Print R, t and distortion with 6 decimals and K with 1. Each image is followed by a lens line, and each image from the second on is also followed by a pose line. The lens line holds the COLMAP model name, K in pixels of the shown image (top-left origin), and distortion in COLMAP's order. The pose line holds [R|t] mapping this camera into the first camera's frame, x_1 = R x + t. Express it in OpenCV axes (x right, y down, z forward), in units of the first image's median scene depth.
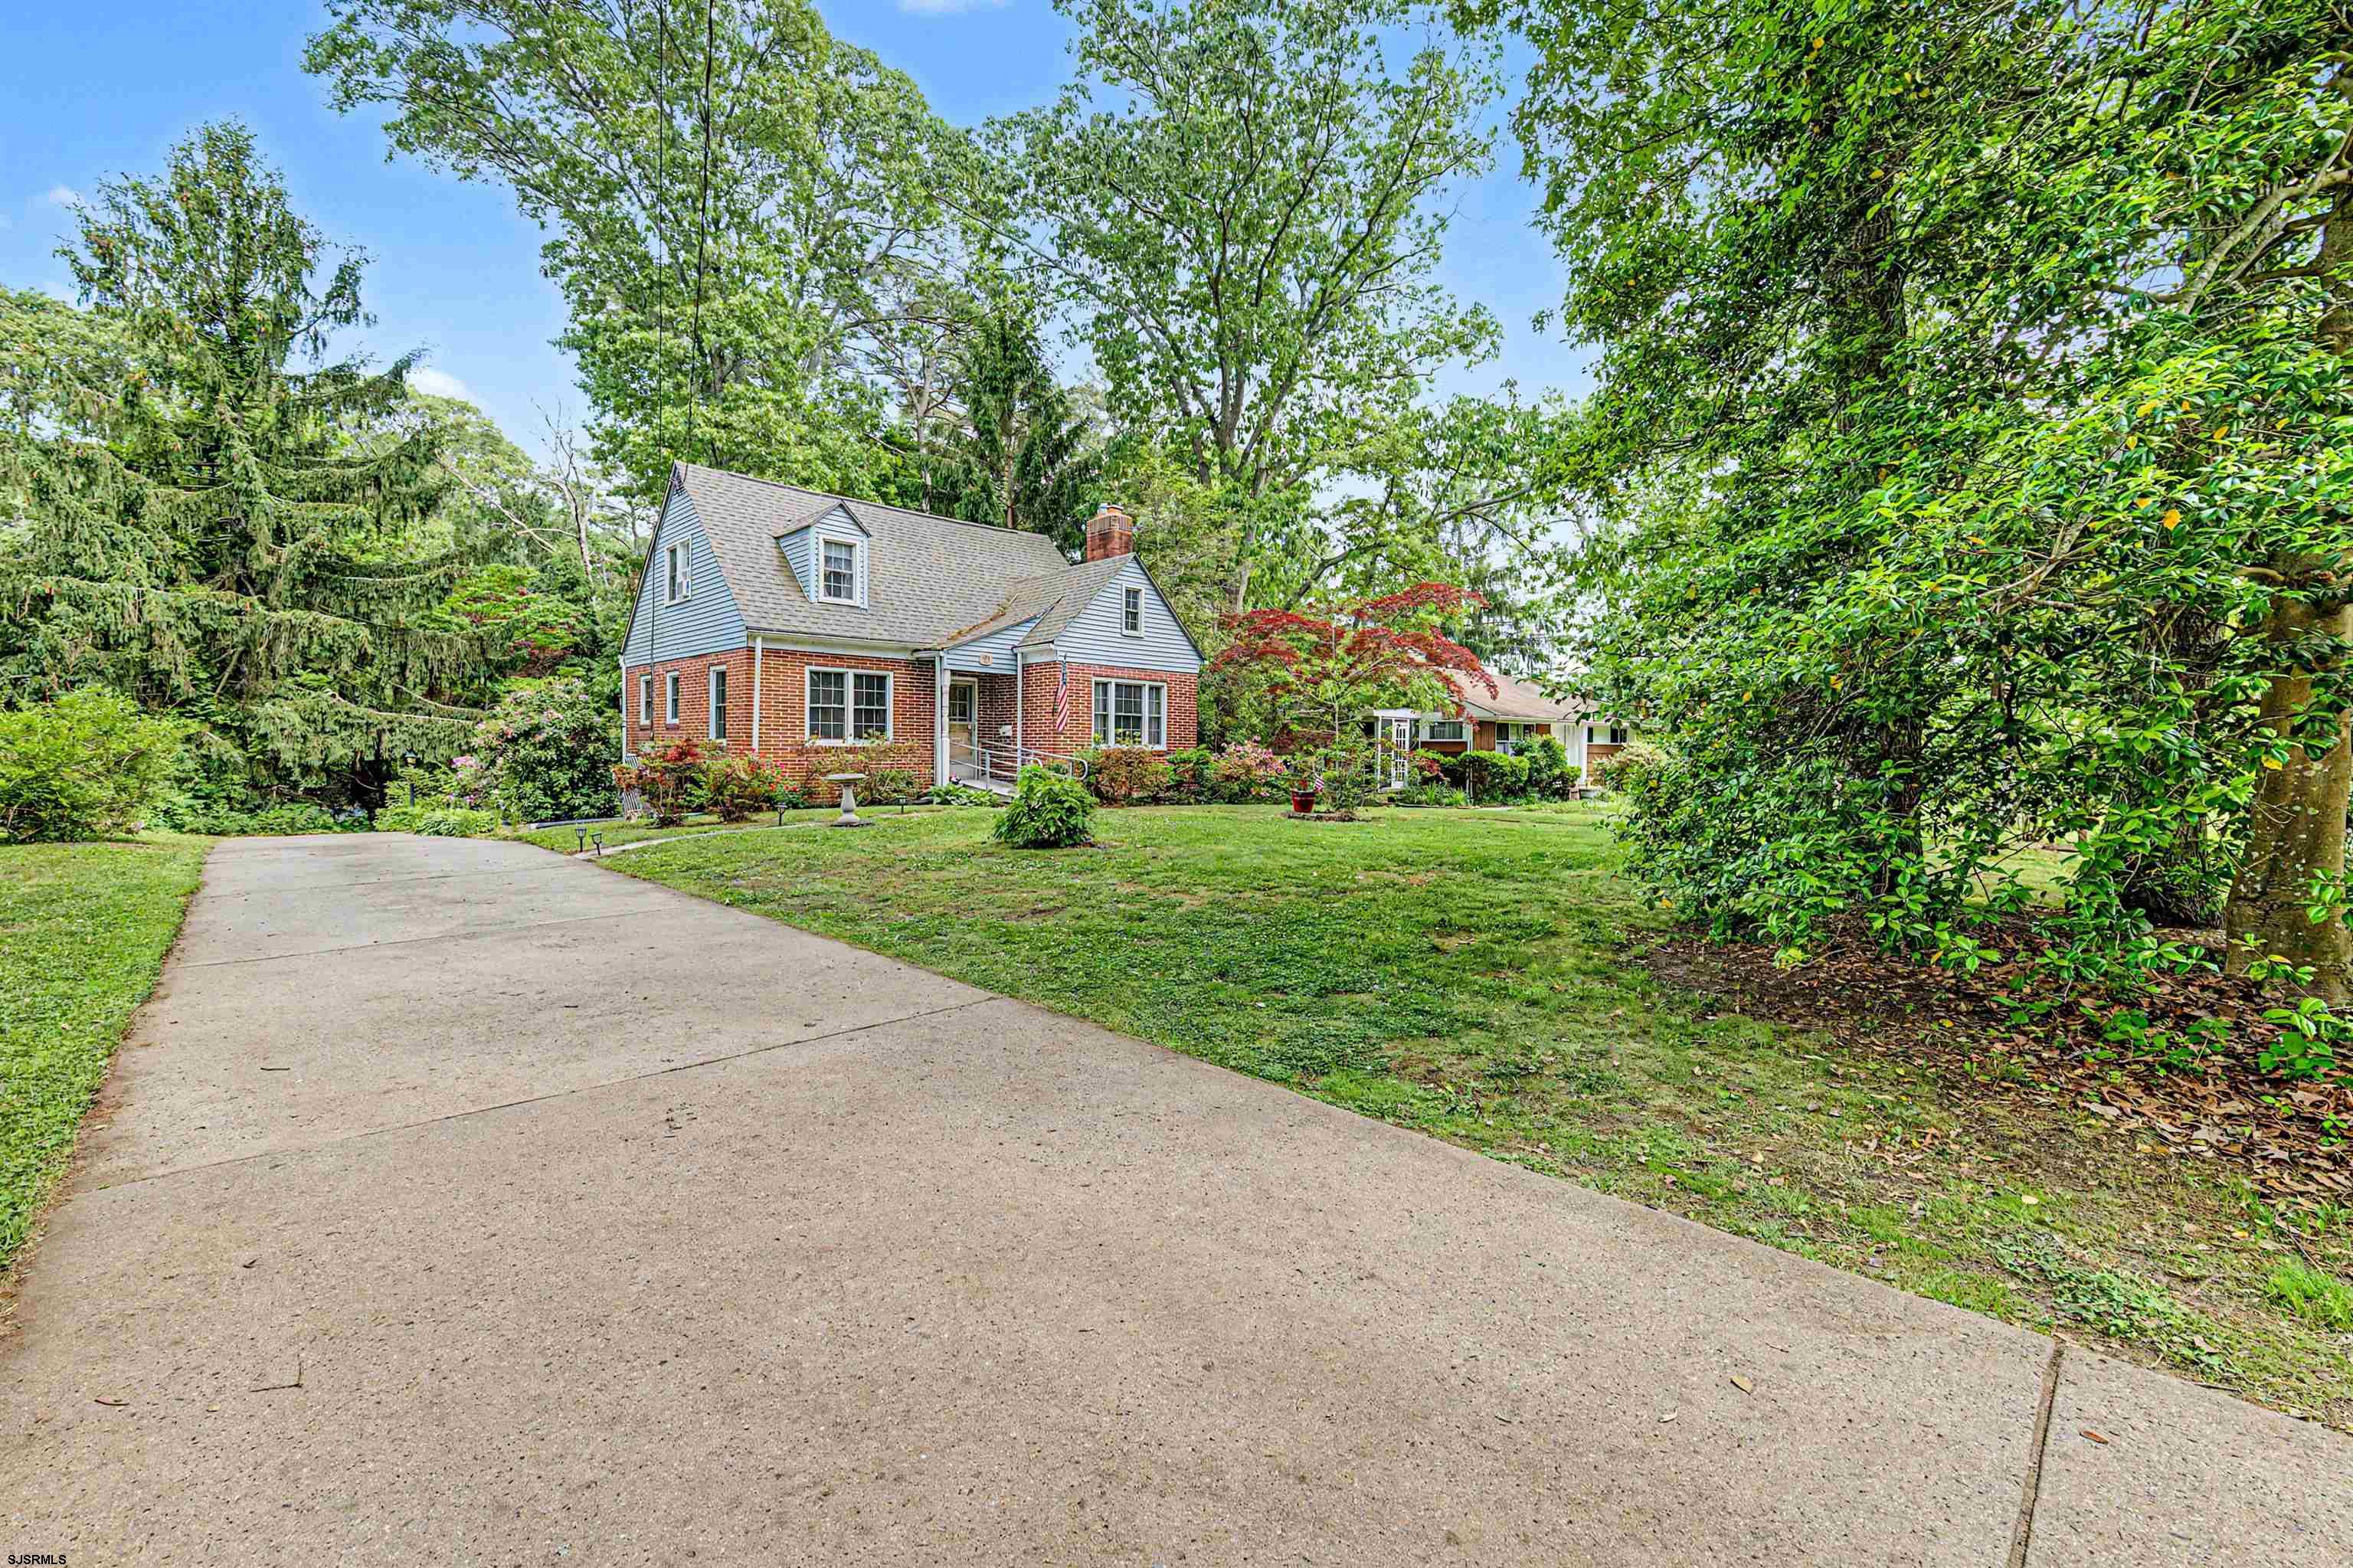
lens RADIAL K [[954.8, 0, 1171.6], [0, 954.8, 763.2], [0, 0, 1]] dist [-0.015767, 0.004094]
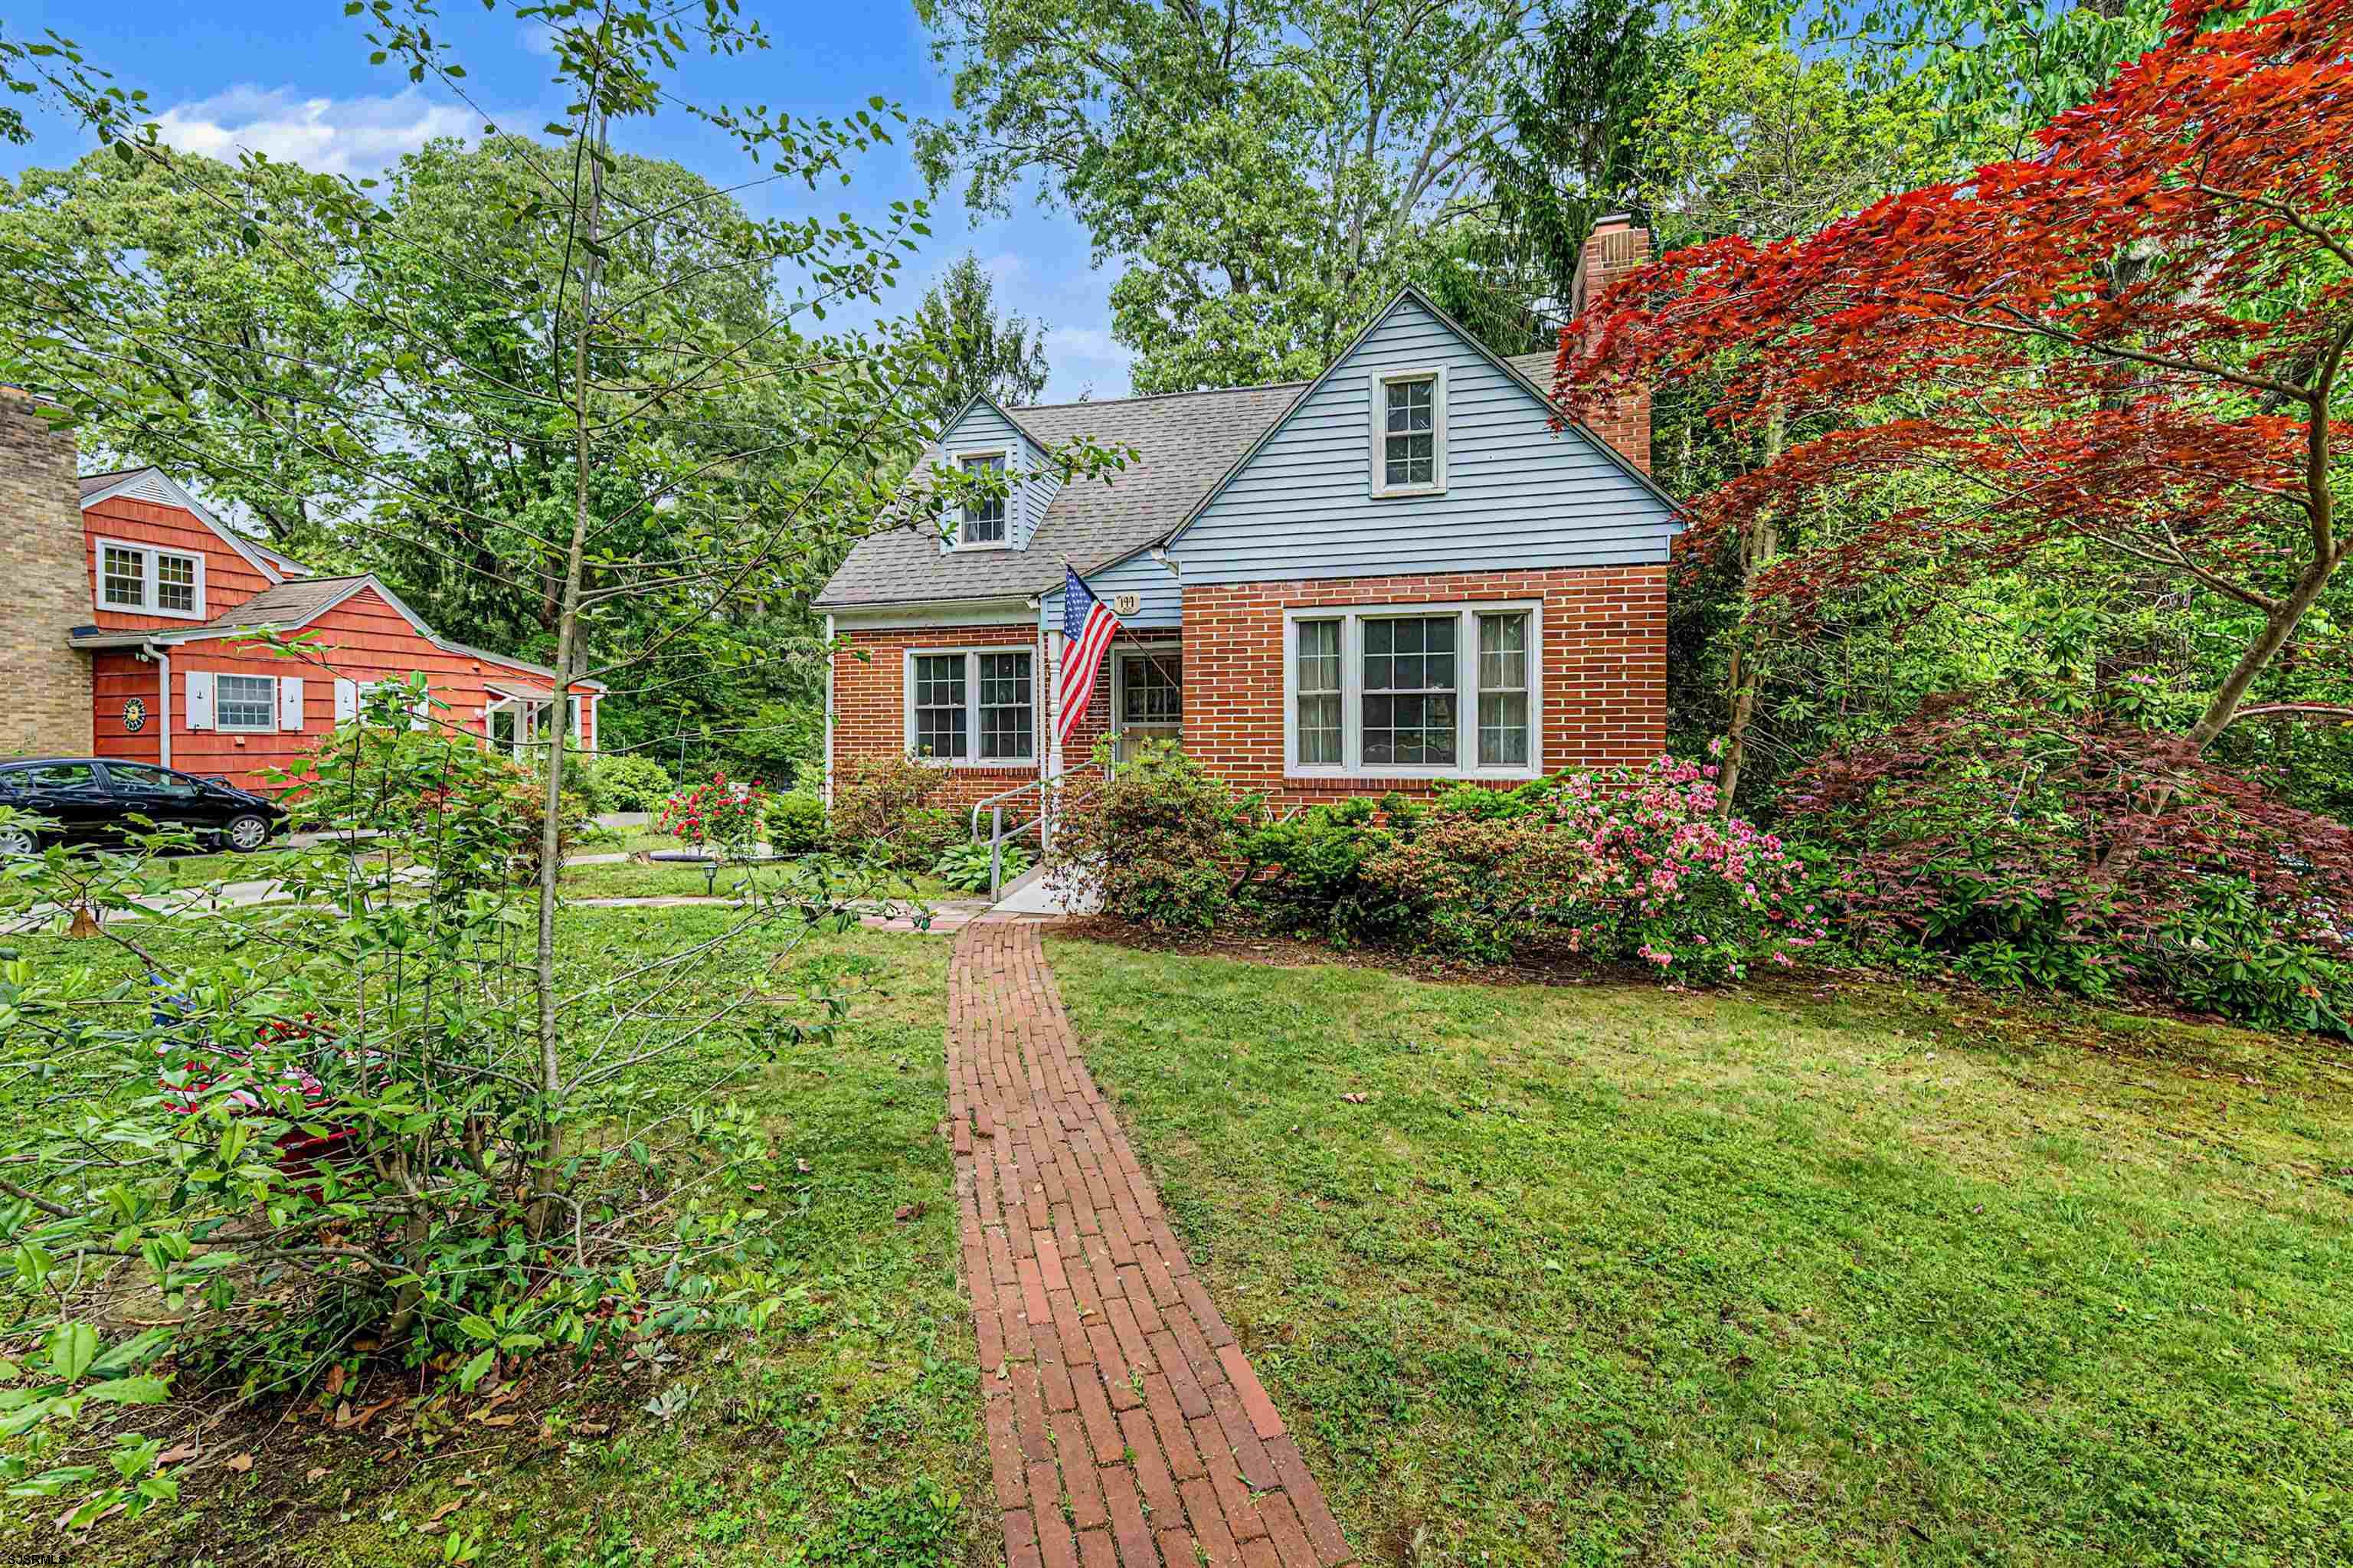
lens RADIAL K [[948.9, 0, 1165.5], [0, 948.9, 751.1], [0, 0, 1]] dist [-0.000645, -0.000026]
pose [[0.506906, -0.004290, -0.861991, 0.236533], [-0.003885, 0.999966, -0.007262, -0.021195], [0.861993, 0.007030, 0.506872, 0.667627]]
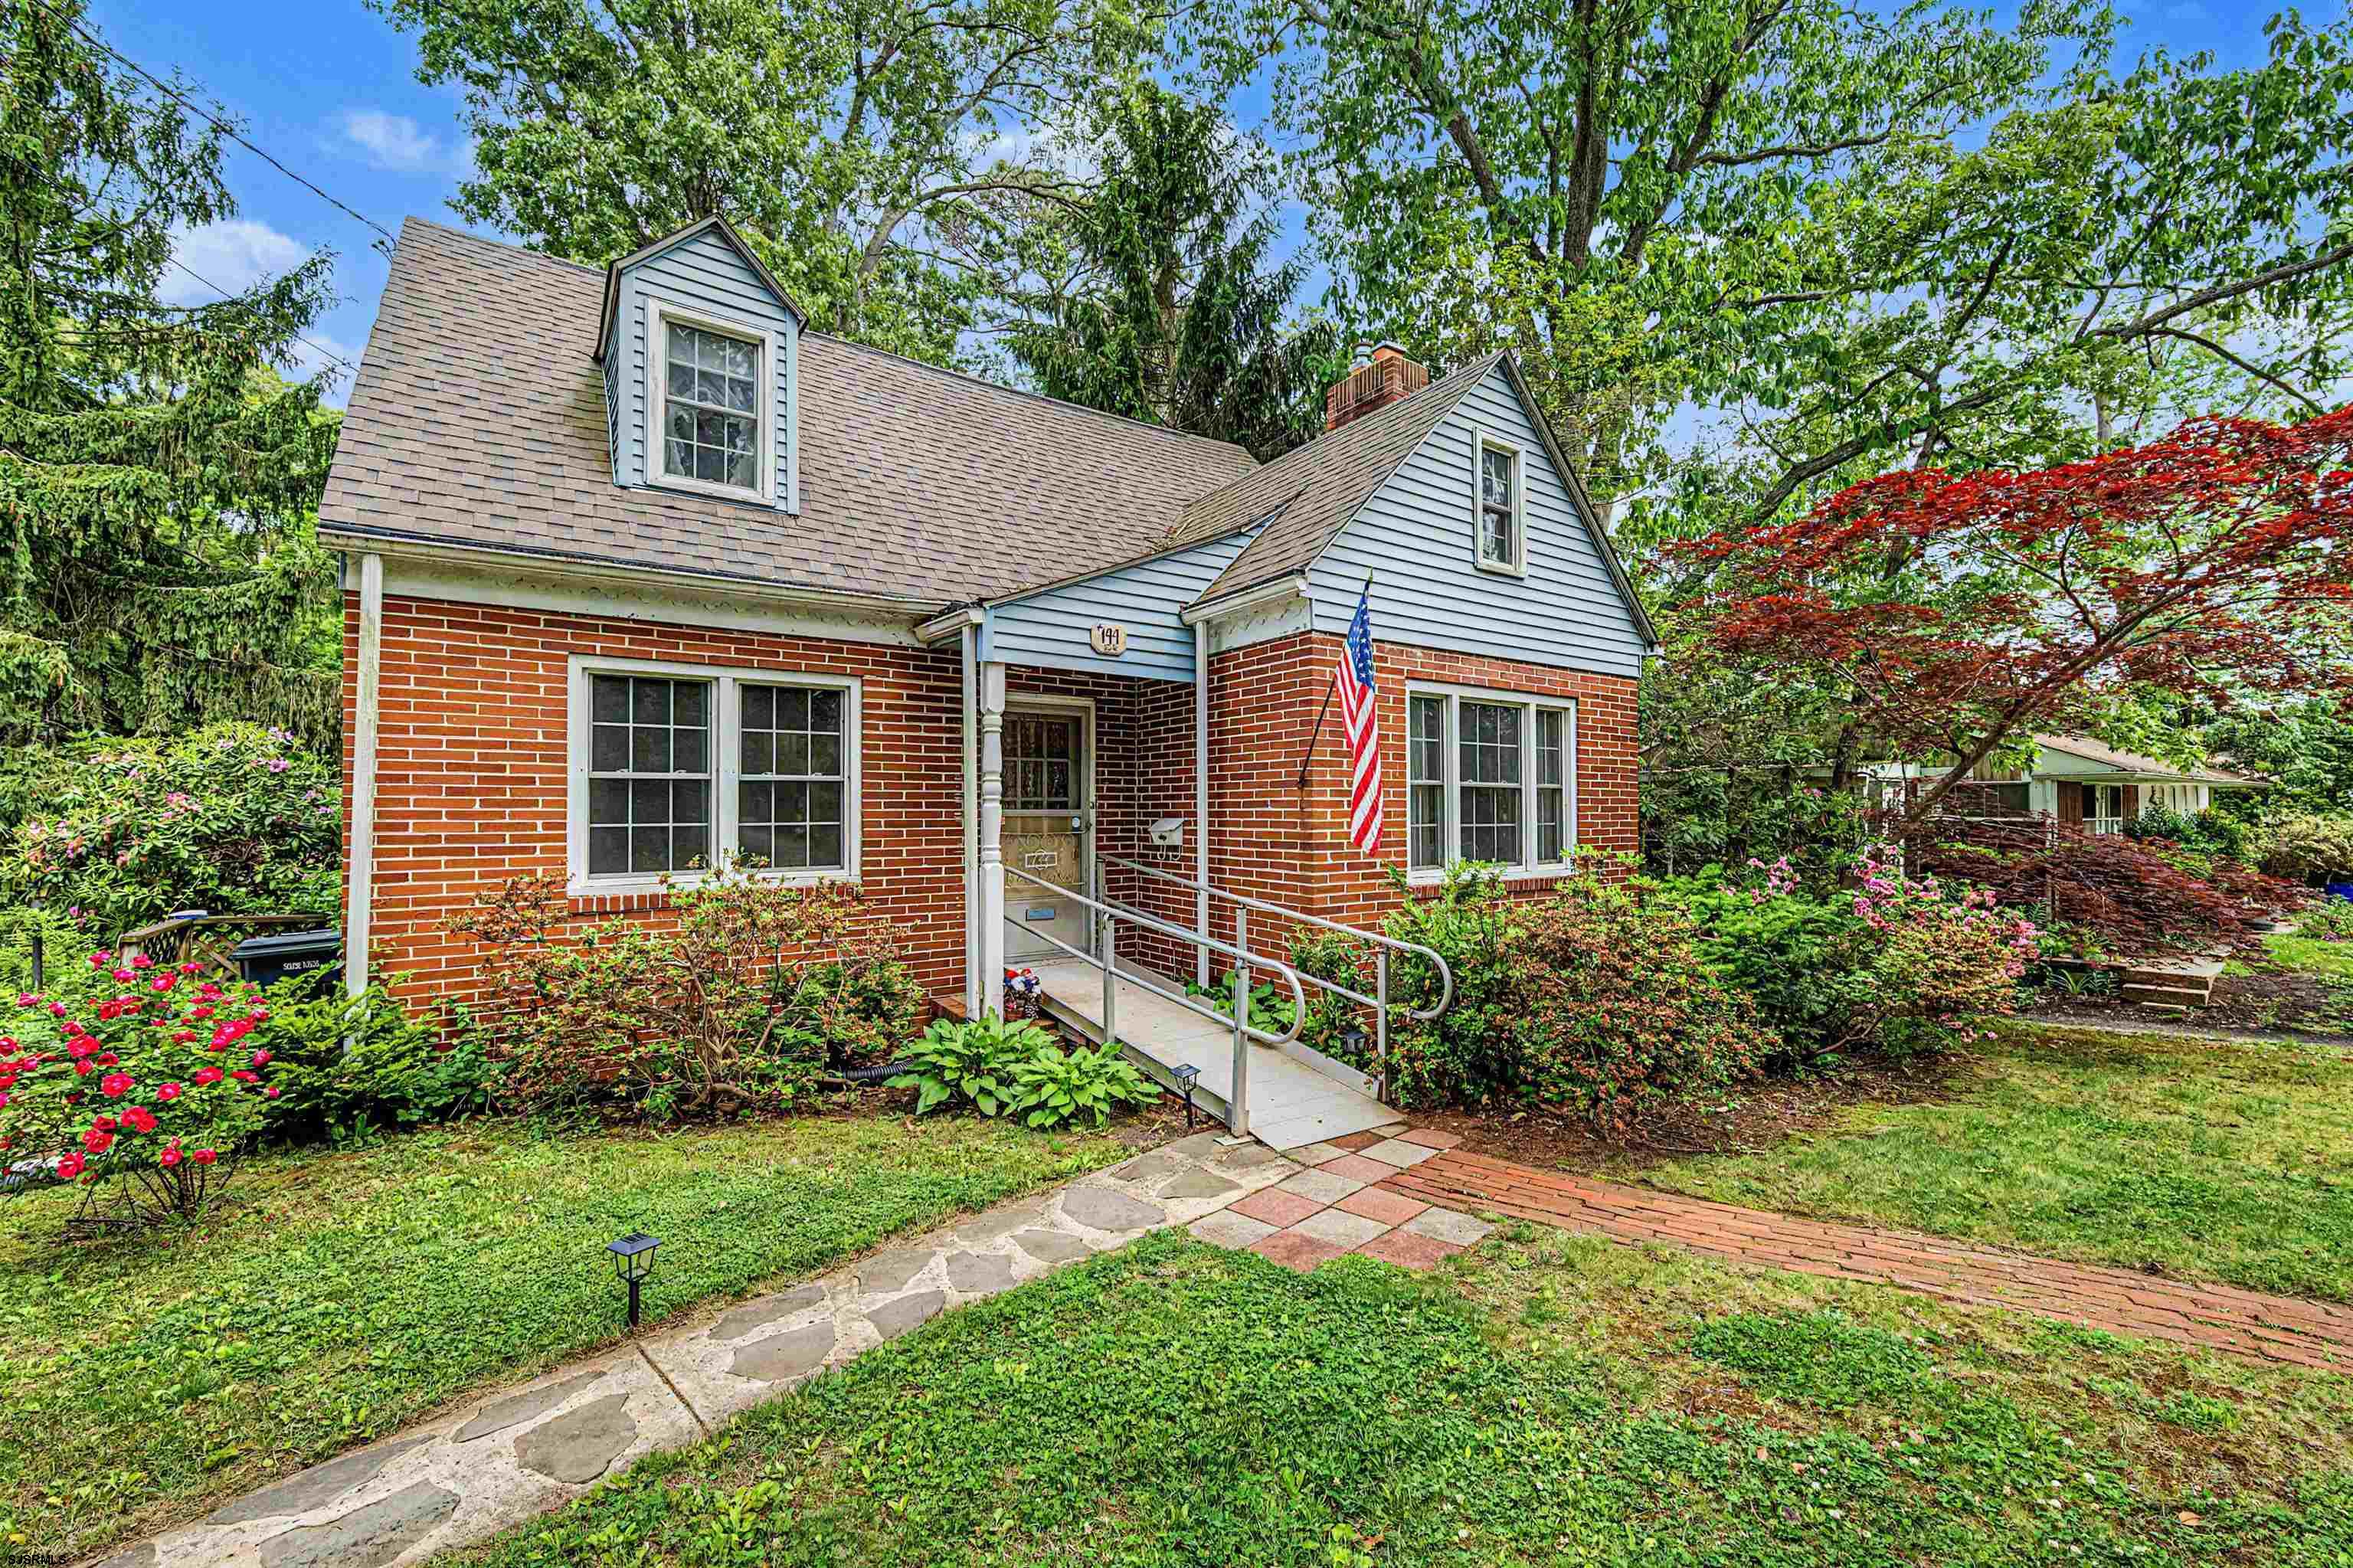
lens RADIAL K [[938.8, 0, 1165.2], [0, 938.8, 793.4], [0, 0, 1]] dist [-0.007942, 0.000133]
pose [[0.984137, -0.012386, -0.176975, -0.099563], [0.006696, 0.999442, -0.032712, -0.034748], [0.177281, 0.031008, 0.983672, 0.584317]]
